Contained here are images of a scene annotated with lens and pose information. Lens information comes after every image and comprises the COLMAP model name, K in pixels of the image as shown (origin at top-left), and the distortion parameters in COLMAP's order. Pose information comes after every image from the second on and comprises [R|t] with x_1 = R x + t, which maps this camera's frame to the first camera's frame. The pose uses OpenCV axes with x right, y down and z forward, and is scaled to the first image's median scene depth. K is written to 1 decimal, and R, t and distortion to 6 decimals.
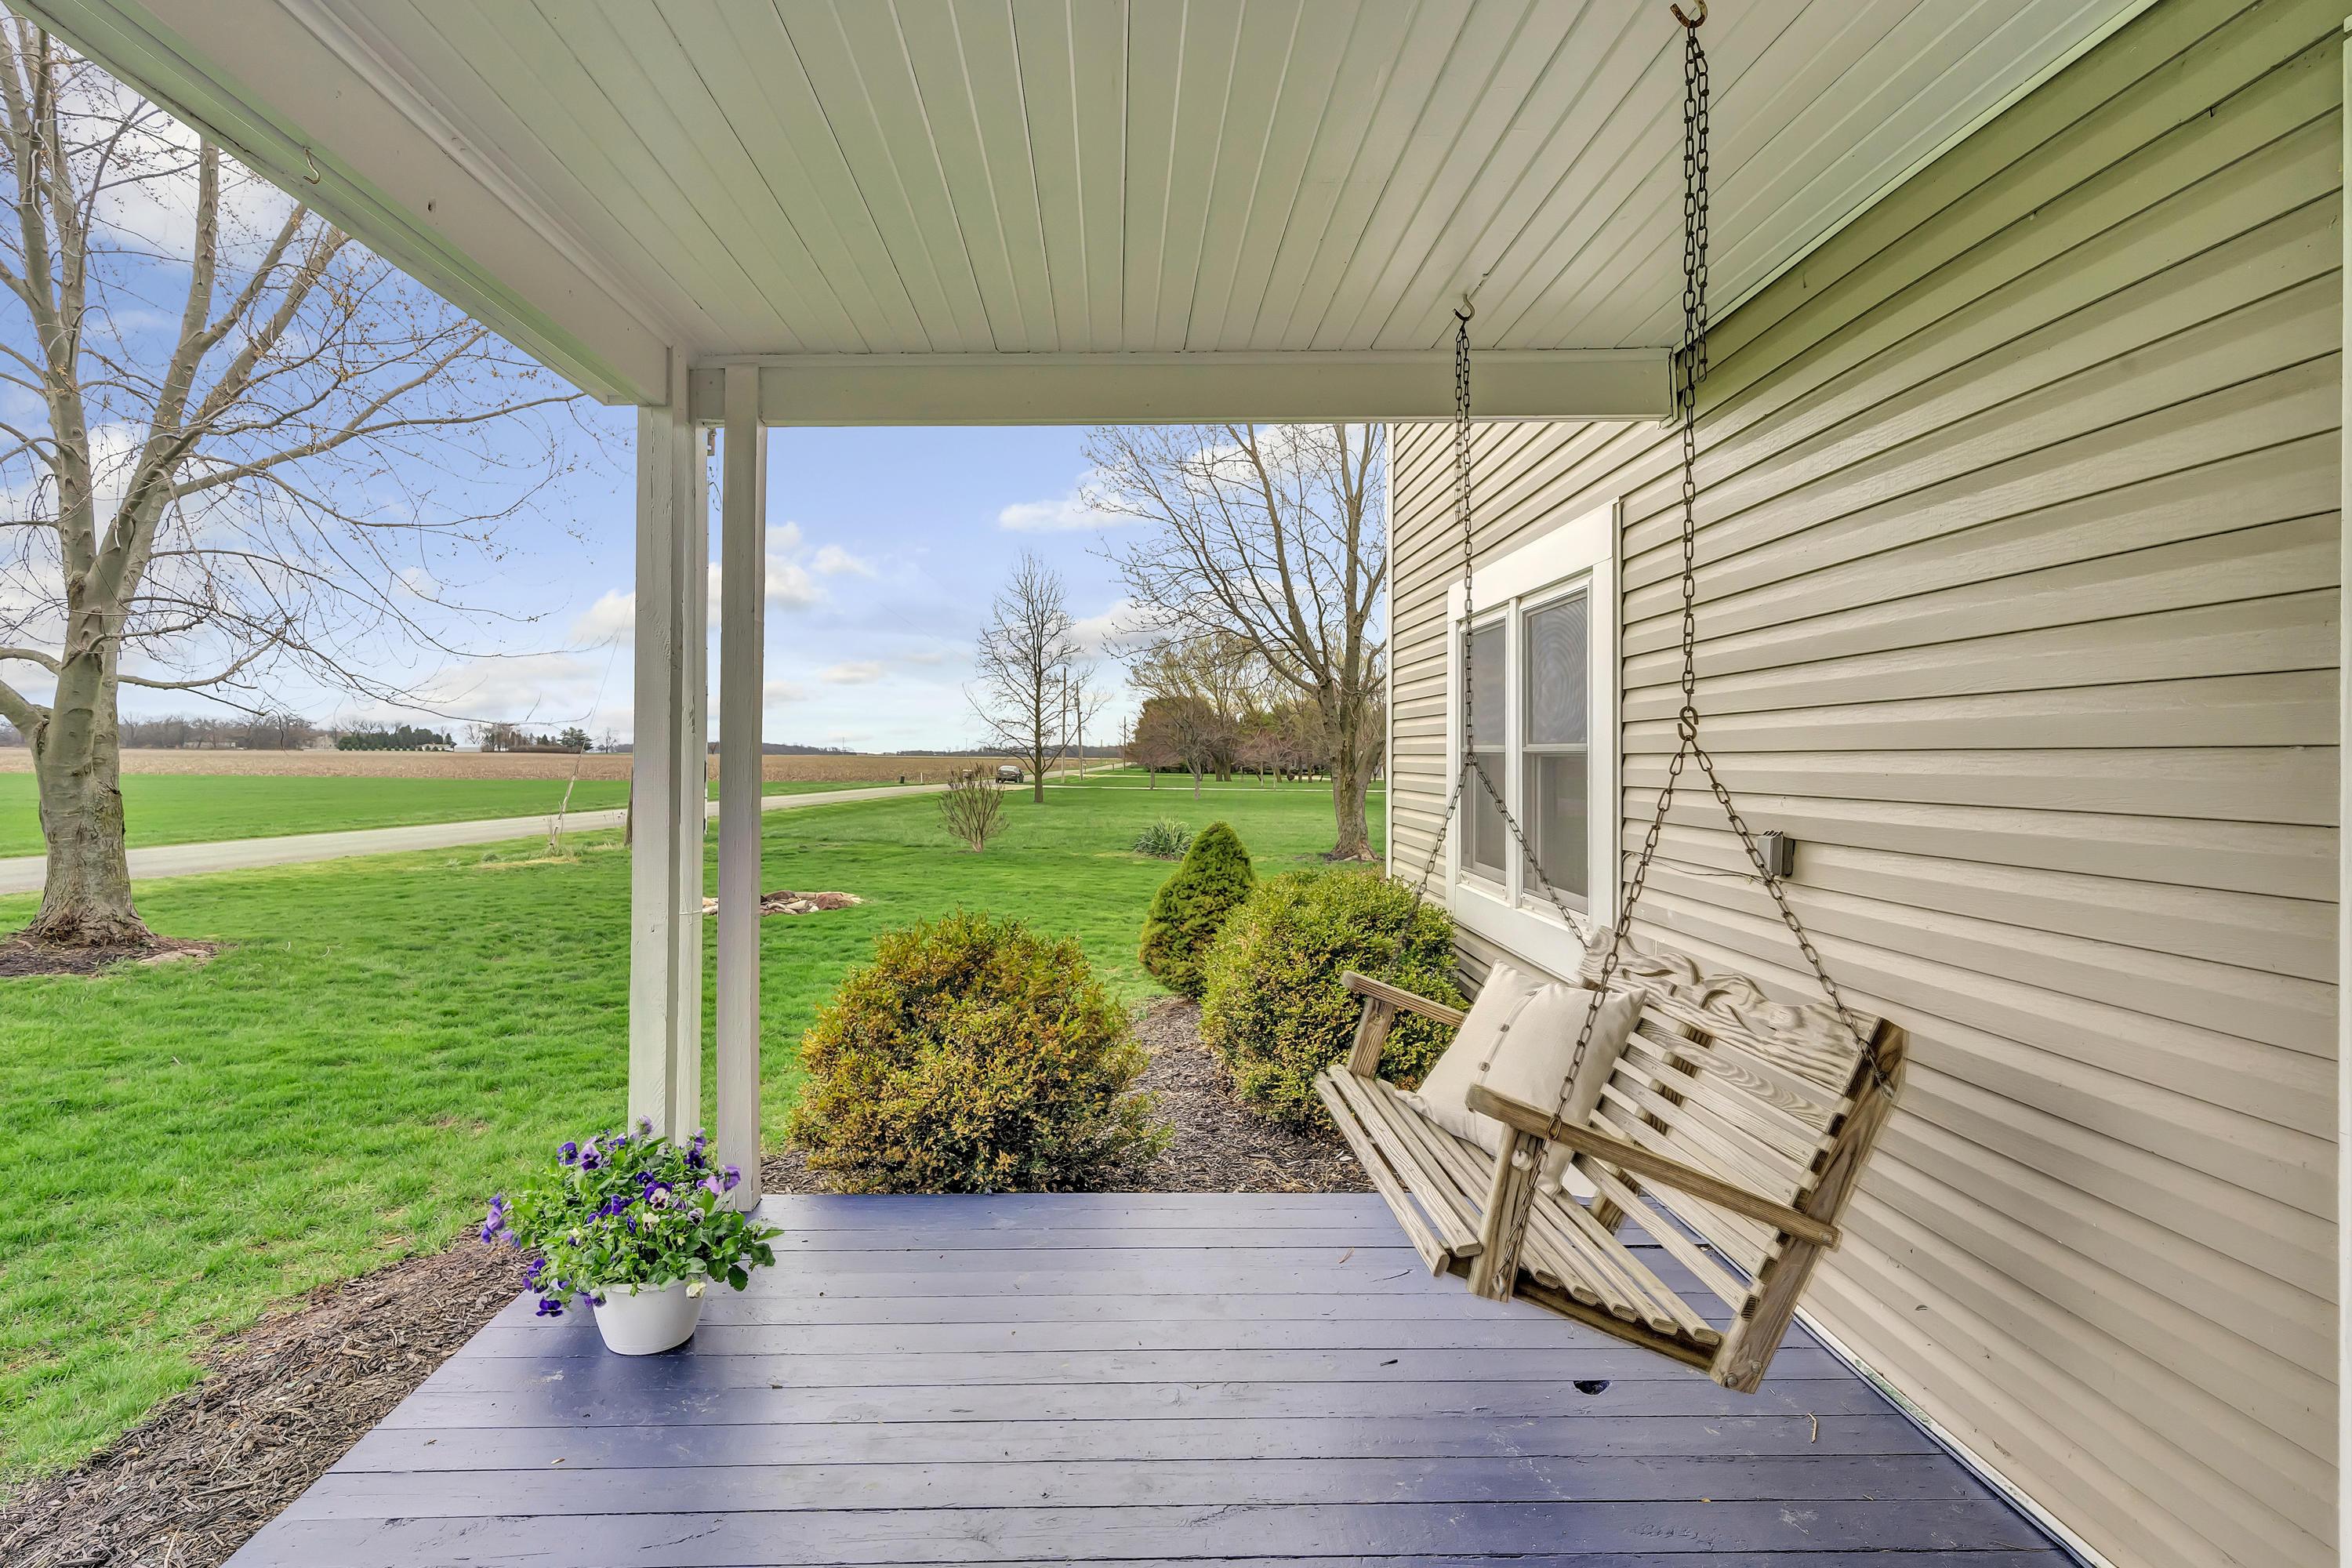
lens RADIAL K [[1197.7, 0, 1179.5], [0, 1197.7, 776.8], [0, 0, 1]] dist [-0.000964, 0.001237]
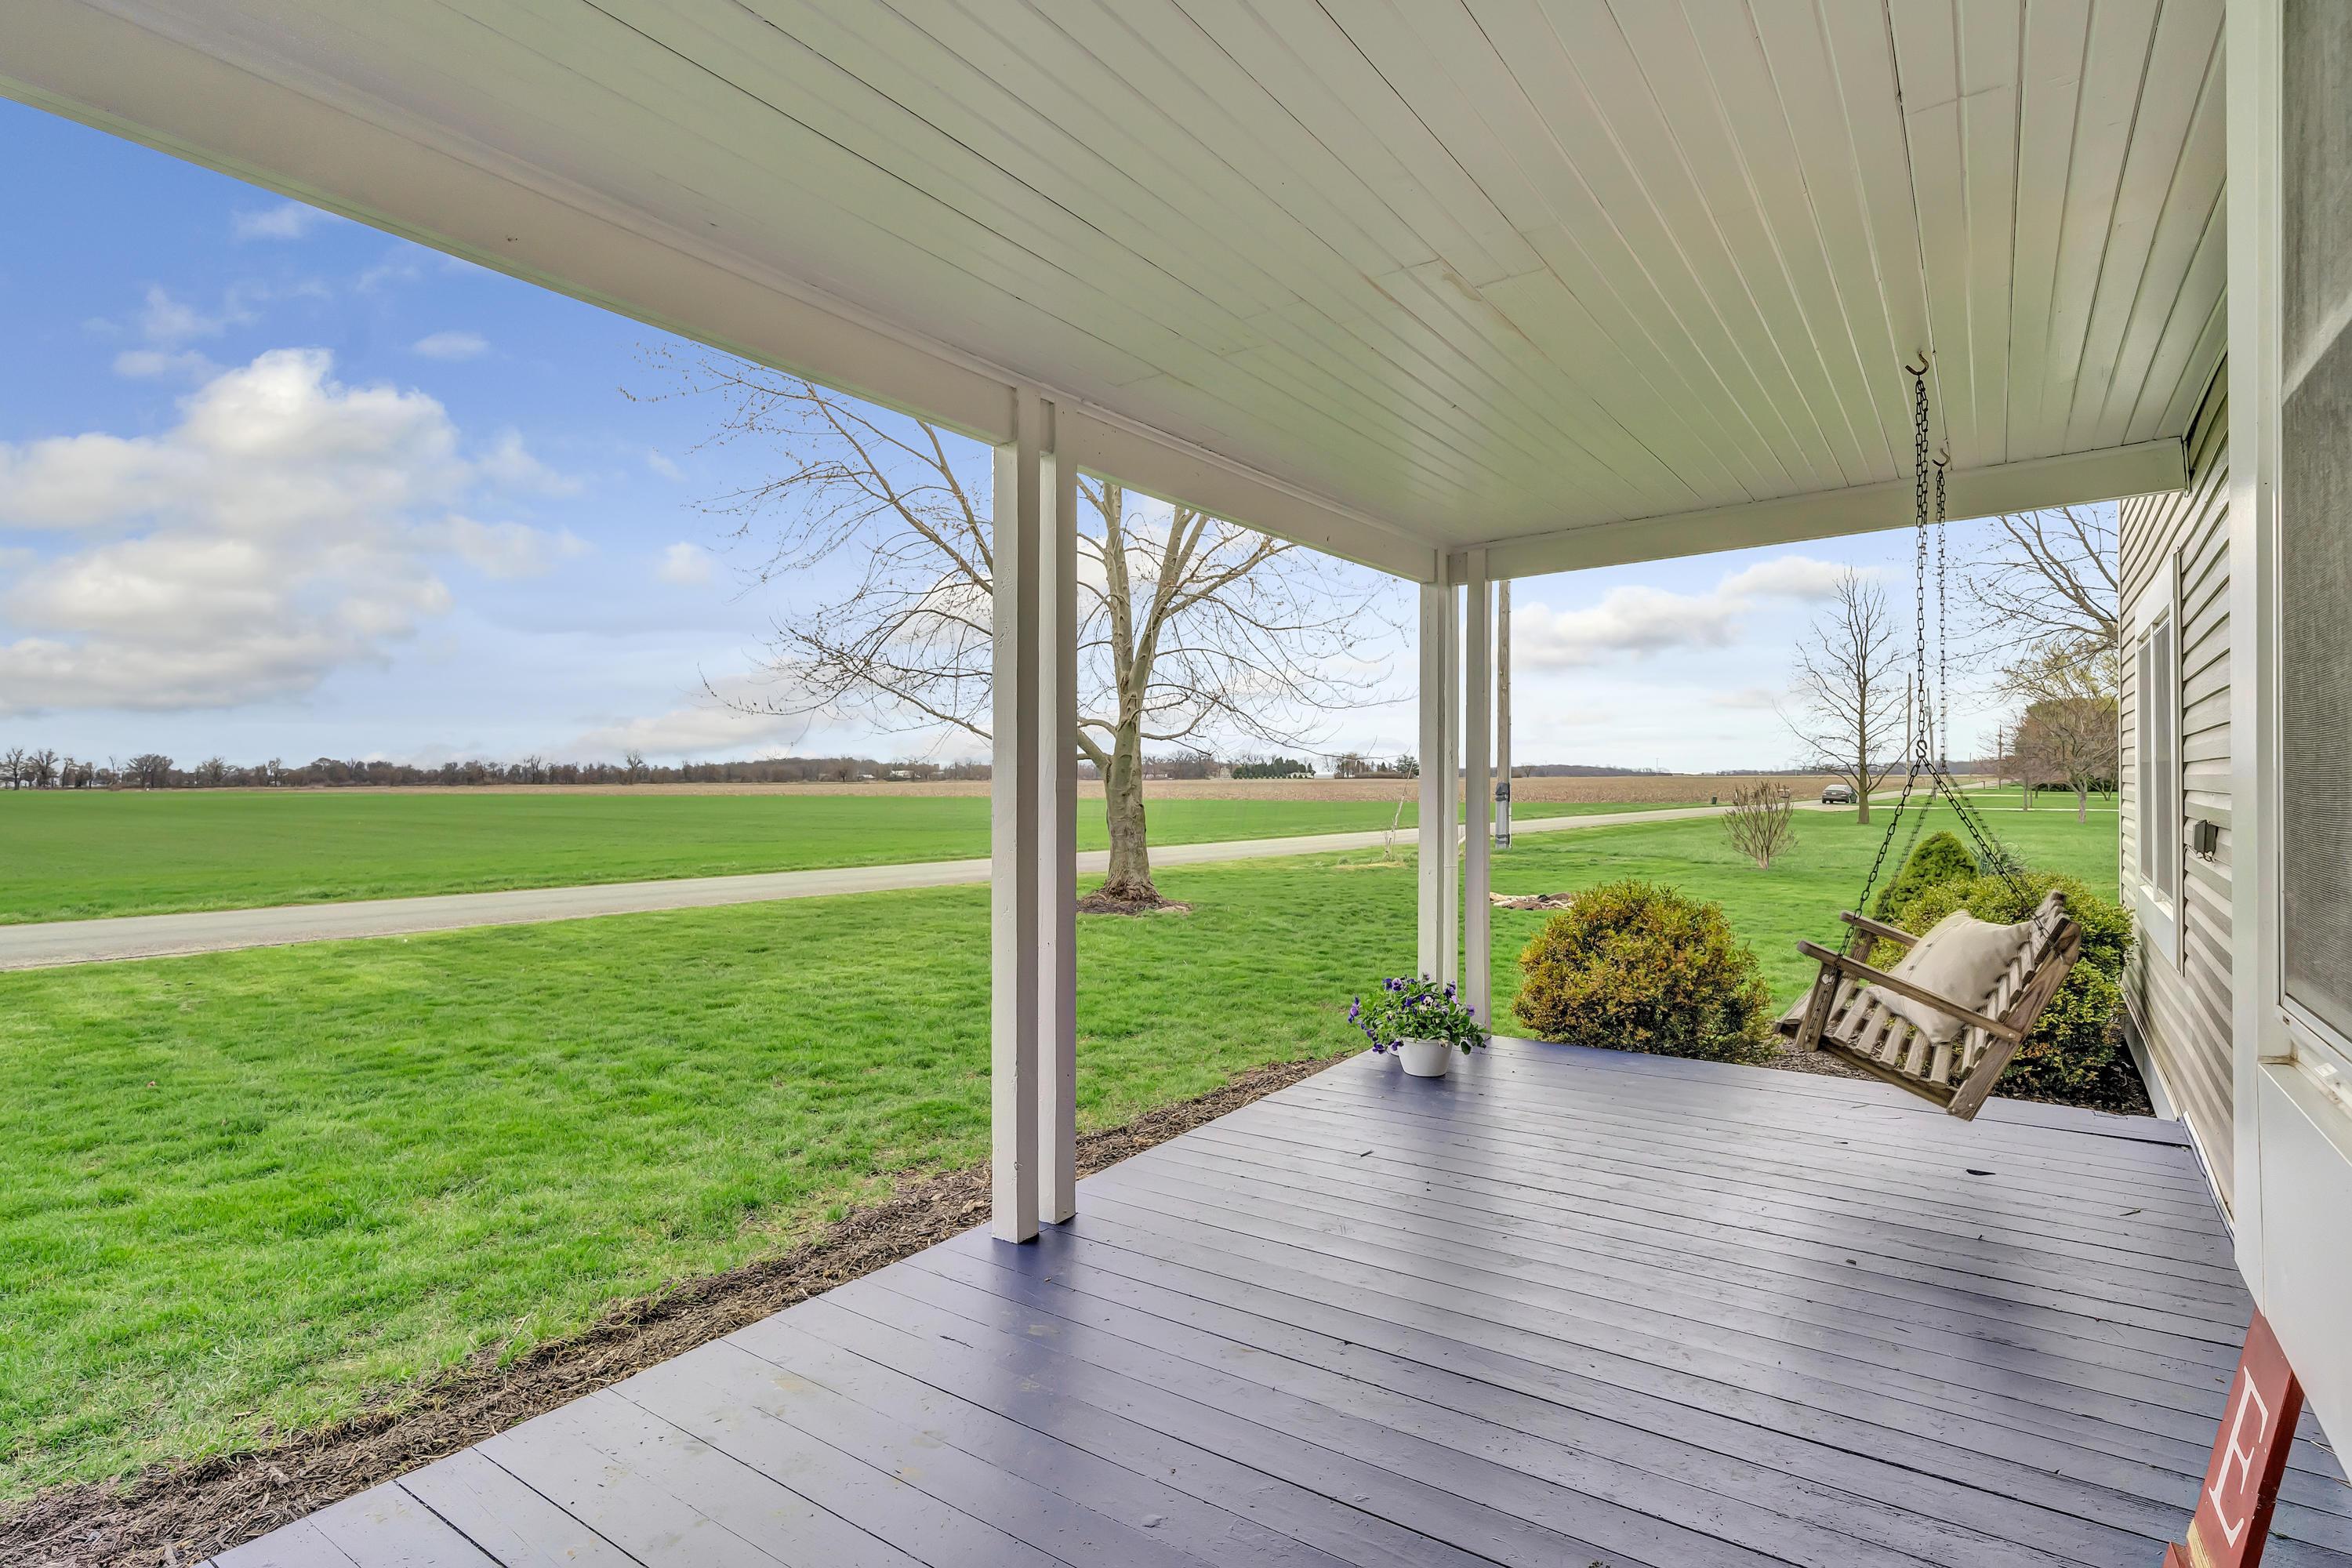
lens RADIAL K [[1197.7, 0, 1179.5], [0, 1197.7, 776.8], [0, 0, 1]] dist [-0.000964, 0.001237]
pose [[0.792361, -0.015916, -0.609845, 0.142563], [0.004573, 0.999786, -0.020152, 0.006700], [0.610036, 0.013179, 0.792264, -0.258976]]
